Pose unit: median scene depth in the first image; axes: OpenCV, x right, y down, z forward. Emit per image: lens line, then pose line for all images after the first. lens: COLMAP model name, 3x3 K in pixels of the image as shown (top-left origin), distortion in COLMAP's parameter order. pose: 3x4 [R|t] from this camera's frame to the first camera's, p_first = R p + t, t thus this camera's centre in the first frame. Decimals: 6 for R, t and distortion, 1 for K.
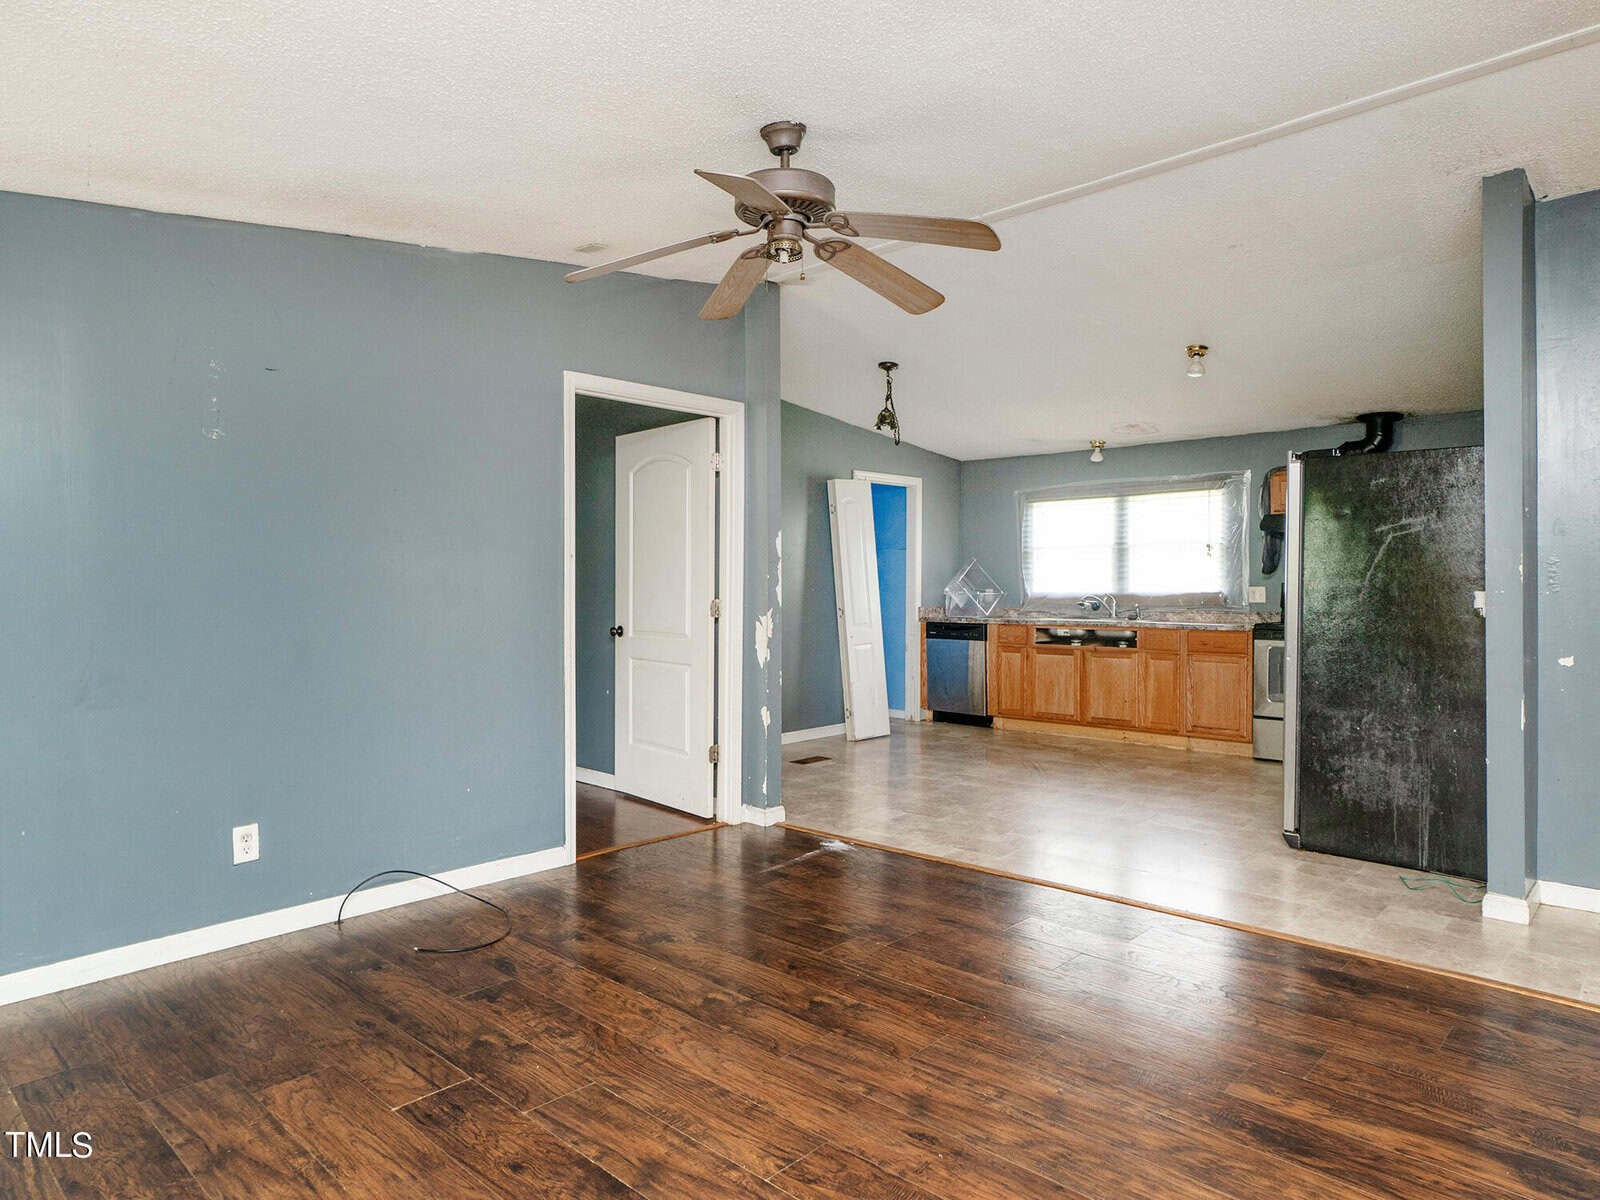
lens RADIAL K [[957.9, 0, 776.5], [0, 957.9, 593.5], [0, 0, 1]] dist [0.004442, 0.000459]
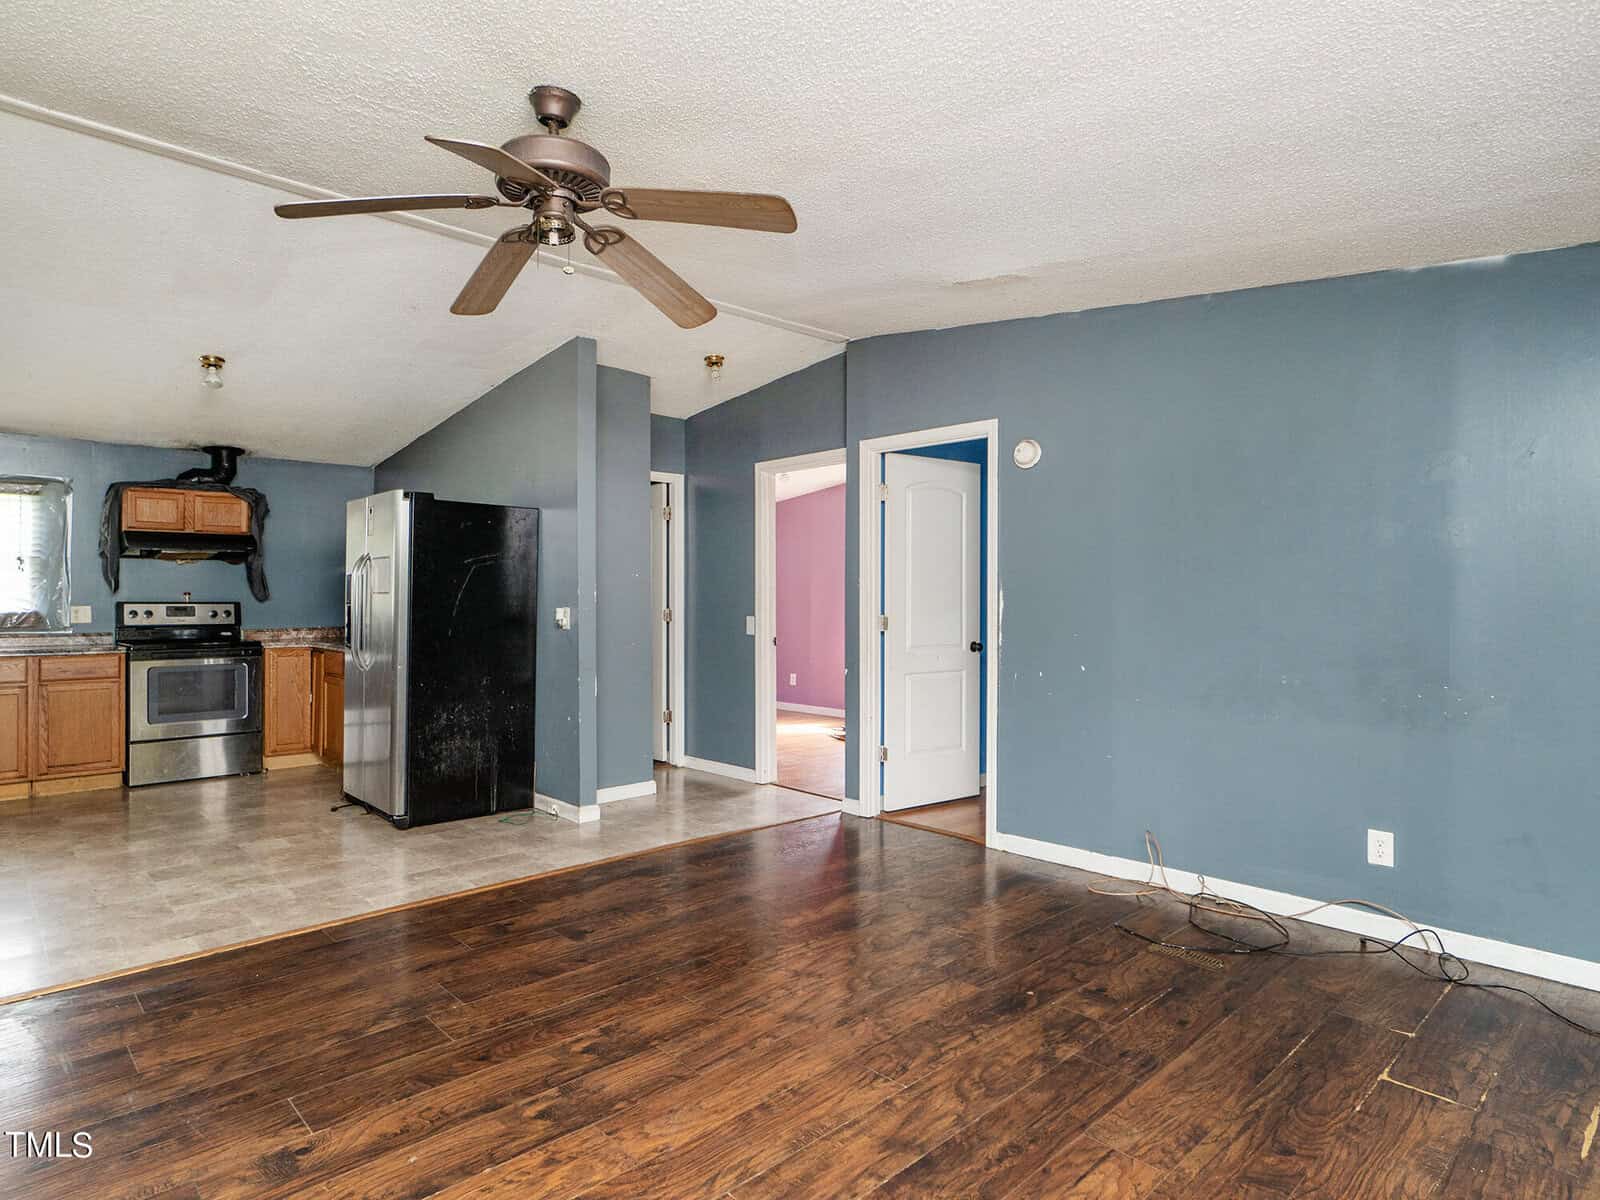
lens RADIAL K [[961.1, 0, 682.0], [0, 961.1, 601.4], [0, 0, 1]] dist [-0.001180, 0.000155]
pose [[0.091066, 0.001509, 0.995844, -0.849759], [0.010742, 0.999939, -0.002498, -0.008060], [-0.995787, 0.010925, 0.091044, 0.783382]]
